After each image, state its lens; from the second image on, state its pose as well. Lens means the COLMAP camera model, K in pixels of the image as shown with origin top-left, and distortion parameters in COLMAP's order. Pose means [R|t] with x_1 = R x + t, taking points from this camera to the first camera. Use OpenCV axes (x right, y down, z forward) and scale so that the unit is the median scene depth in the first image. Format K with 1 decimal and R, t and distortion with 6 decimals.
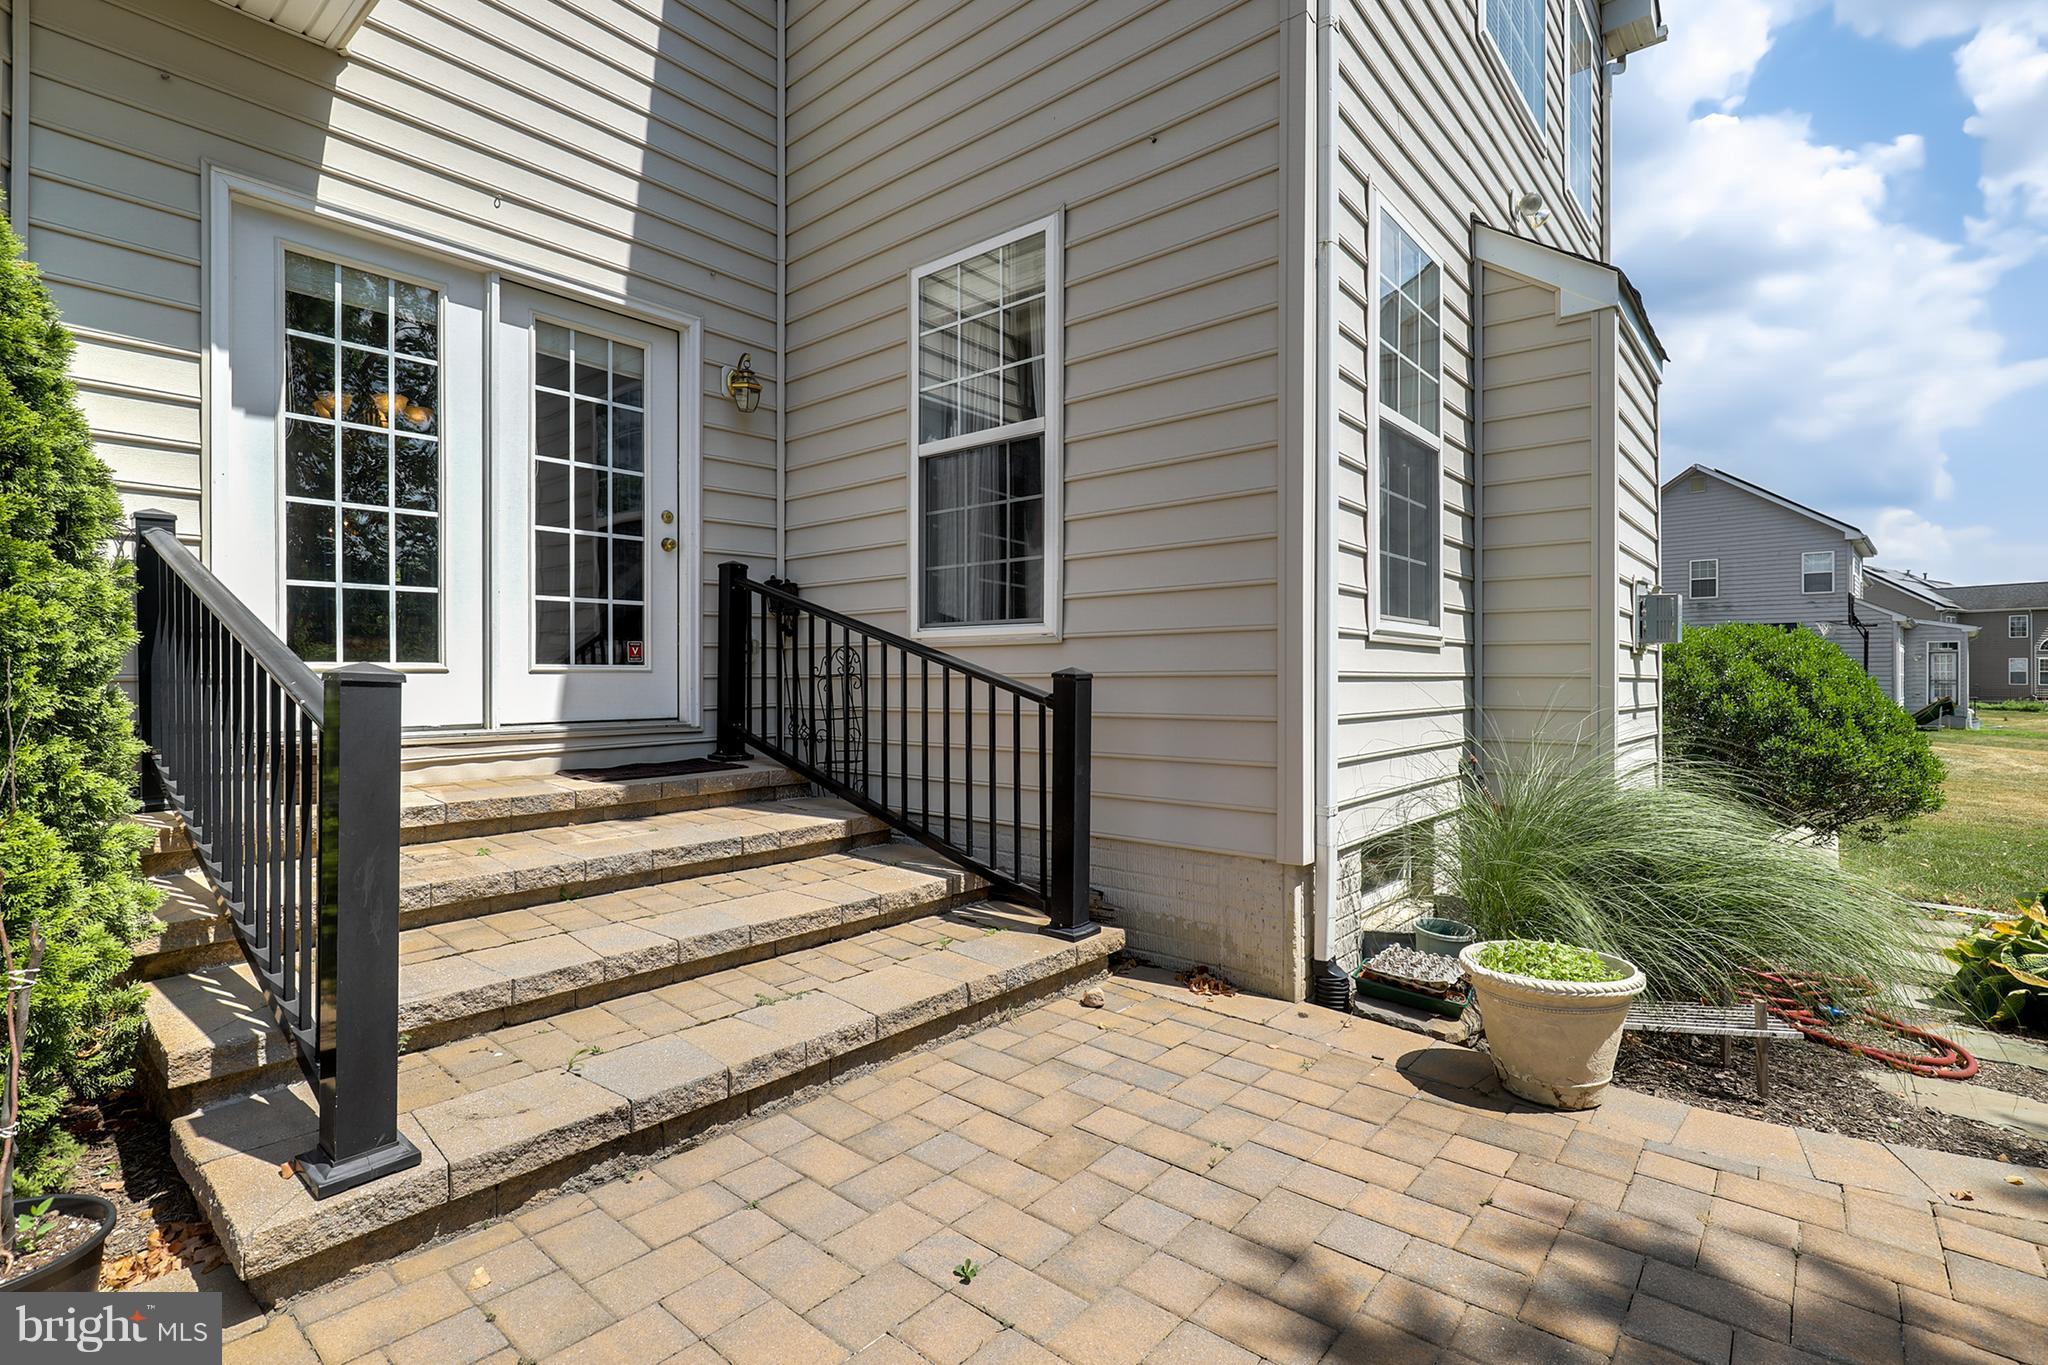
lens RADIAL K [[960.4, 0, 1027.2], [0, 960.4, 673.3], [0, 0, 1]] dist [0.001215, 0.000750]
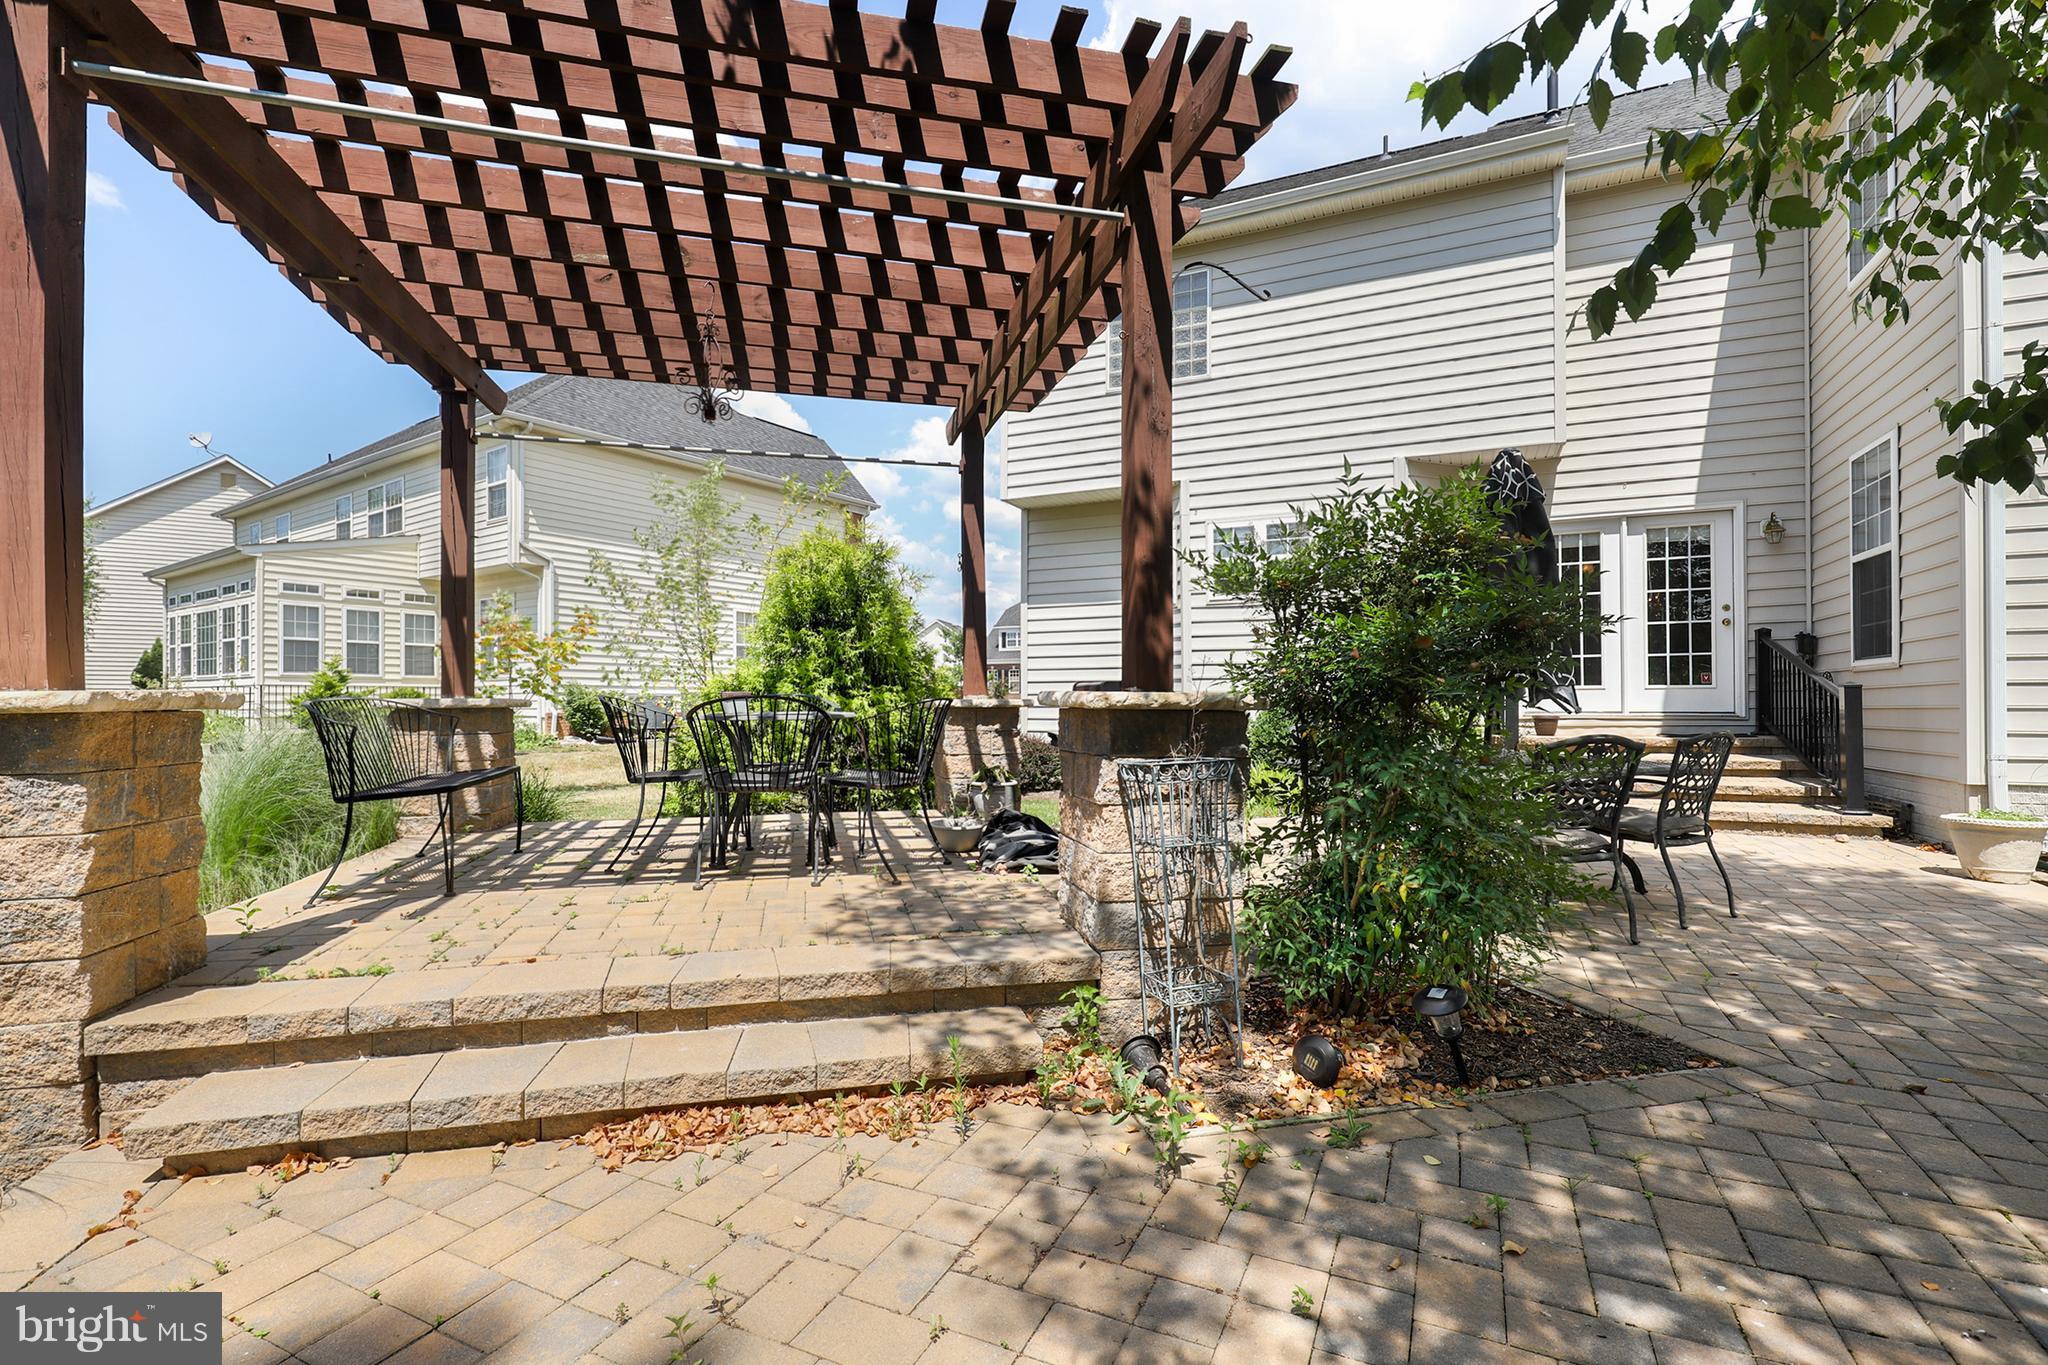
lens RADIAL K [[925.3, 0, 1024.0], [0, 925.3, 682.5], [0, 0, 1]] dist [0.000295, 0.000139]
pose [[0.262019, -0.019507, -0.964866, 1.057943], [-0.001698, 0.999785, -0.020674, 0.028147], [0.965061, 0.007056, 0.261929, -0.853215]]
